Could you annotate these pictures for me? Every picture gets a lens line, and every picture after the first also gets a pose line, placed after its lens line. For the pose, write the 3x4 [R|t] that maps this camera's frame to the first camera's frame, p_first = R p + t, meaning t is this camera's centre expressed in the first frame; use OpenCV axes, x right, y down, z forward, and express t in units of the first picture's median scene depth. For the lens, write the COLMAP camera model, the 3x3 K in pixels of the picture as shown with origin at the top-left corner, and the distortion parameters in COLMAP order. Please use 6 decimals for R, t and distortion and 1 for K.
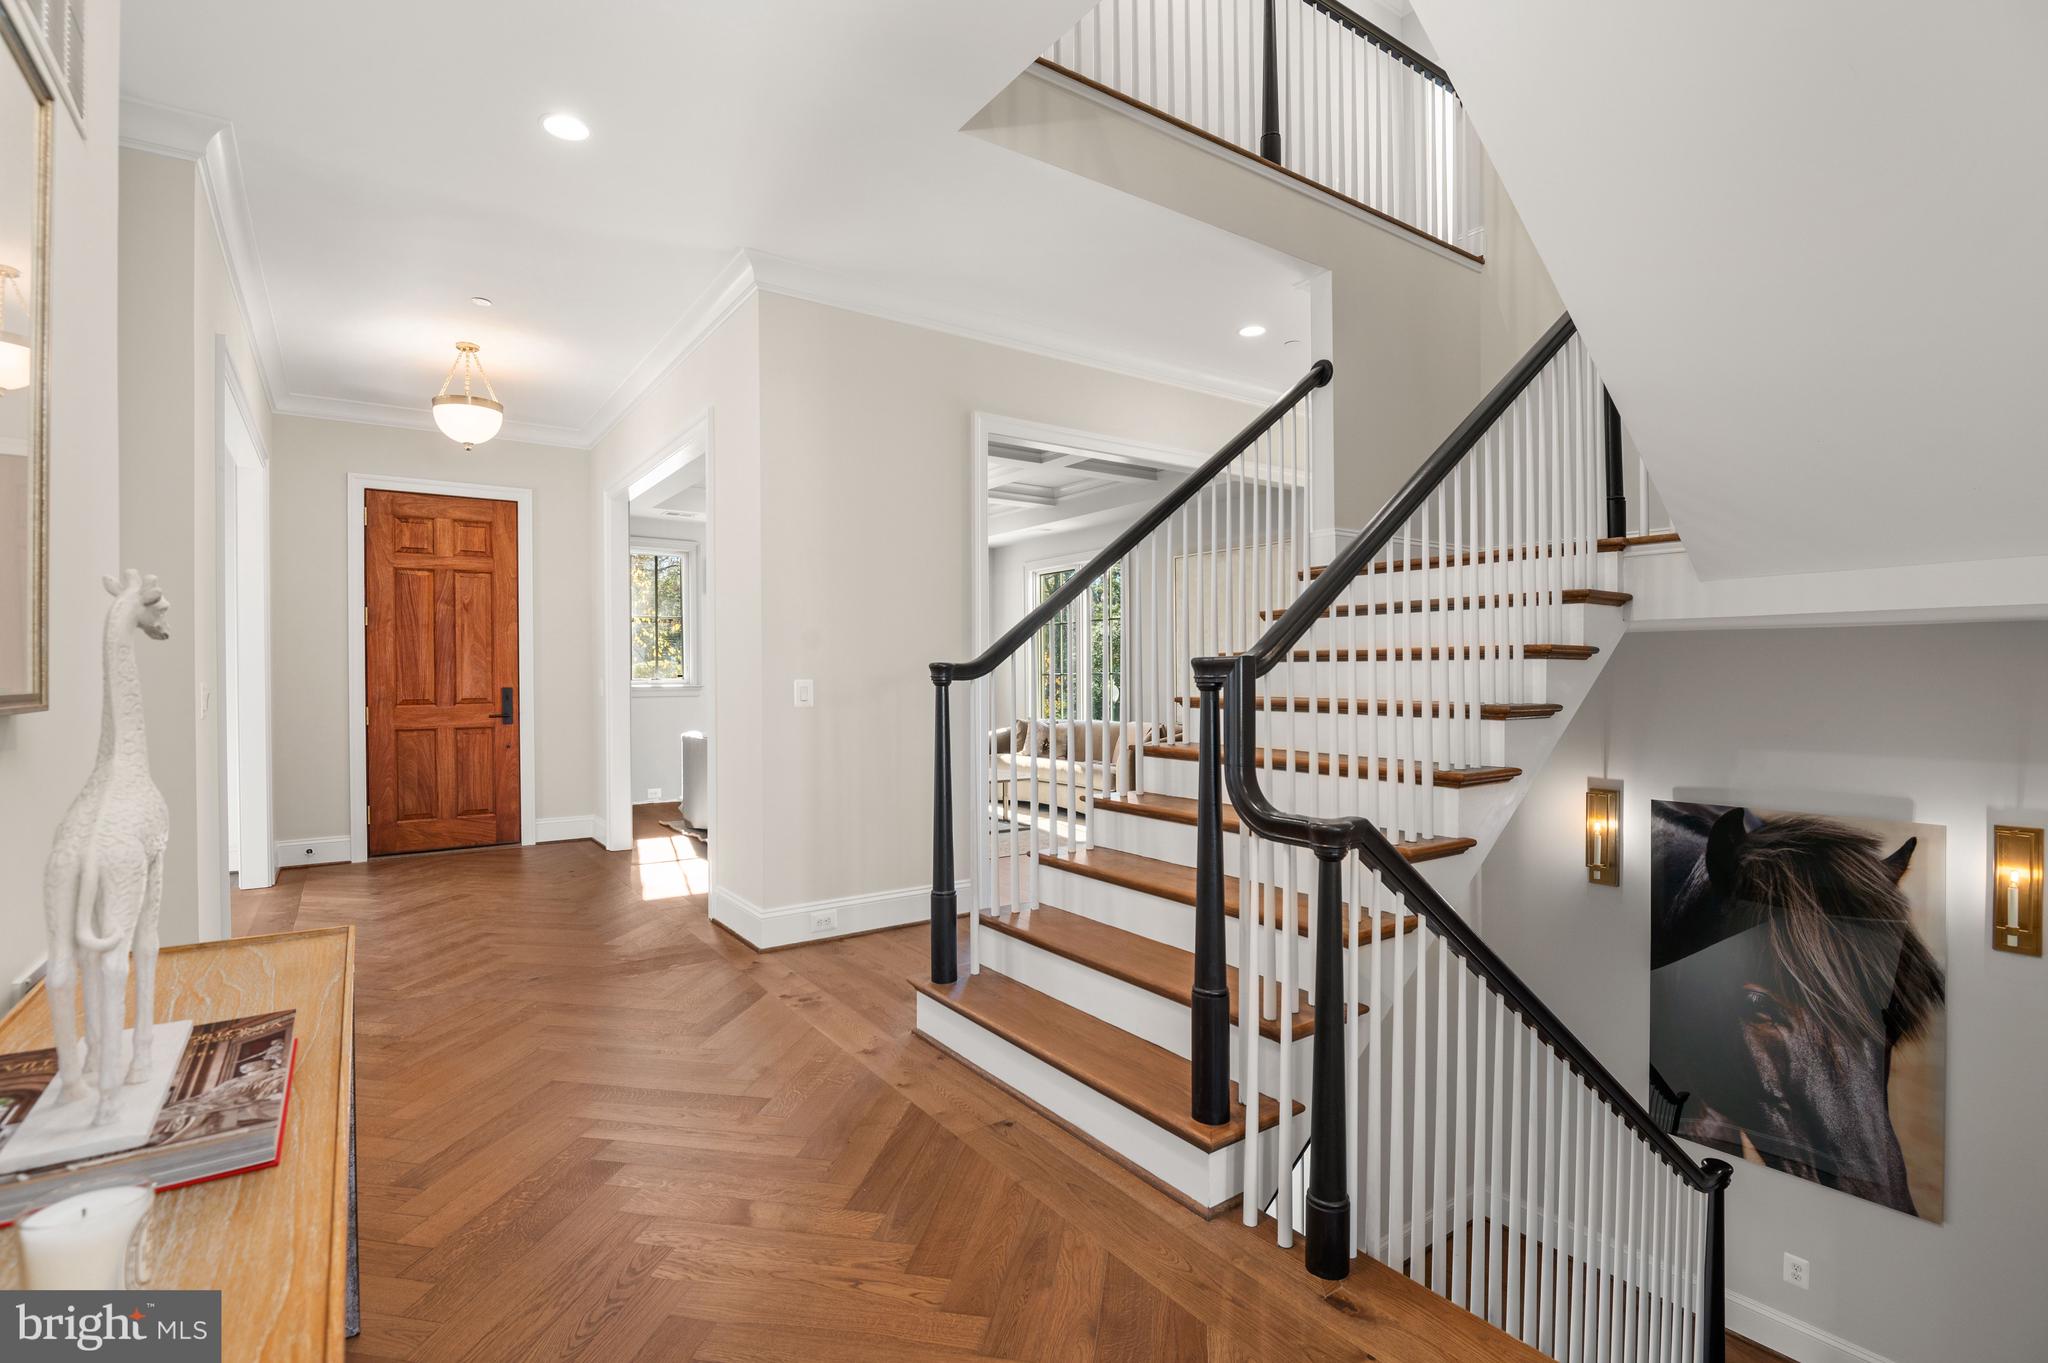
lens RADIAL K [[949.5, 0, 1022.1], [0, 949.5, 680.5], [0, 0, 1]] dist [-0.015425, -0.002351]
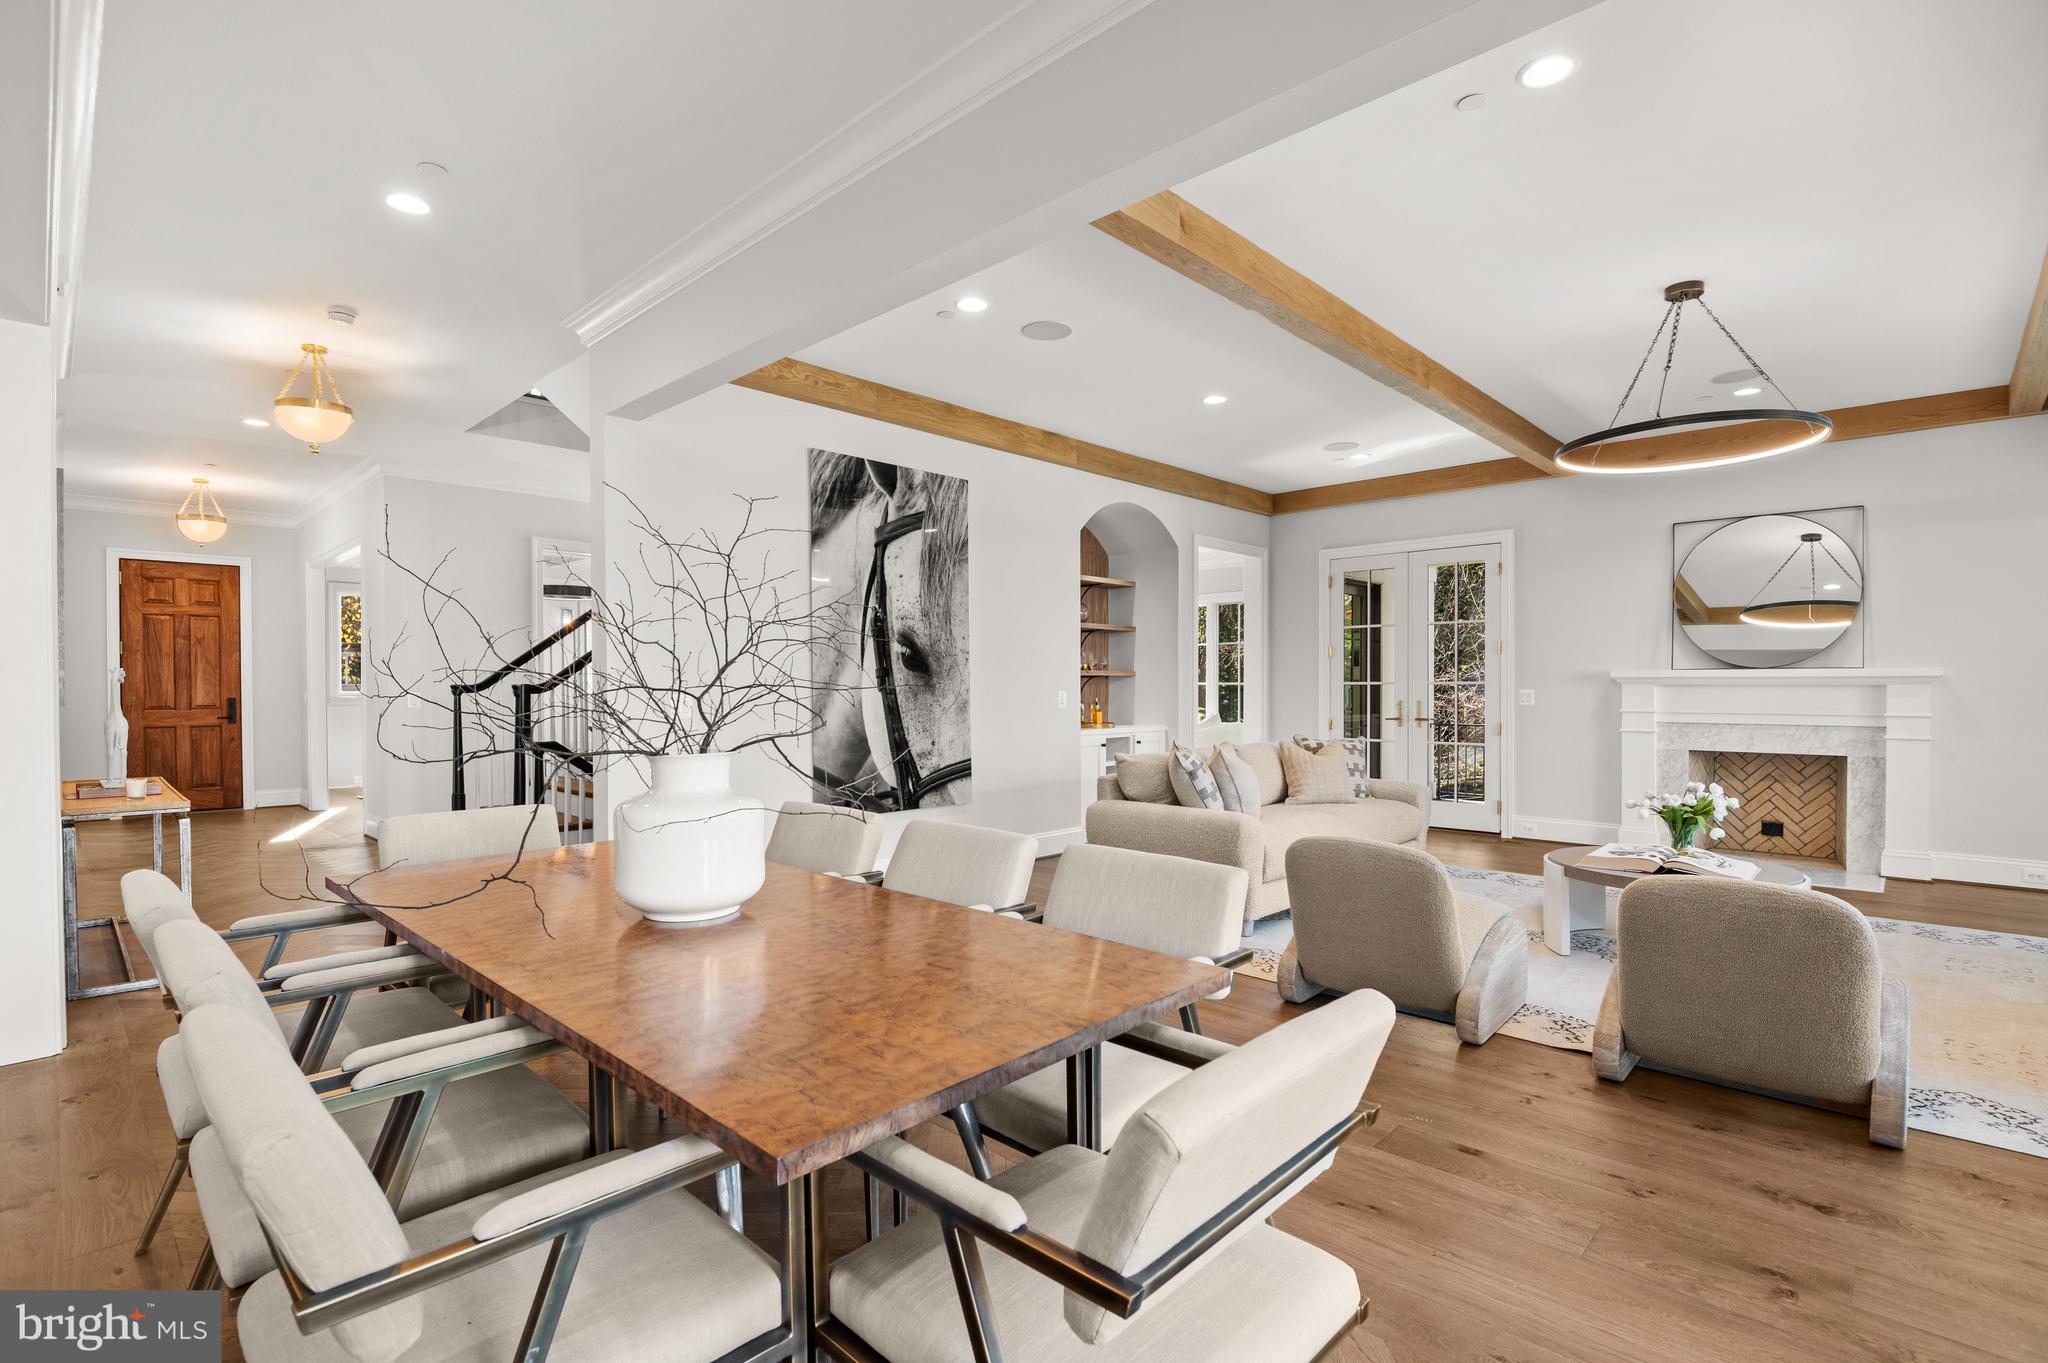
lens RADIAL K [[949.5, 0, 1017.7], [0, 949.5, 699.2], [0, 0, 1]] dist [-0.015425, -0.002351]
pose [[0.982133, 0.001097, 0.188187, 0.363932], [-0.002111, 0.999984, 0.005186, -0.000105], [-0.188178, -0.005490, 0.982120, -0.631372]]
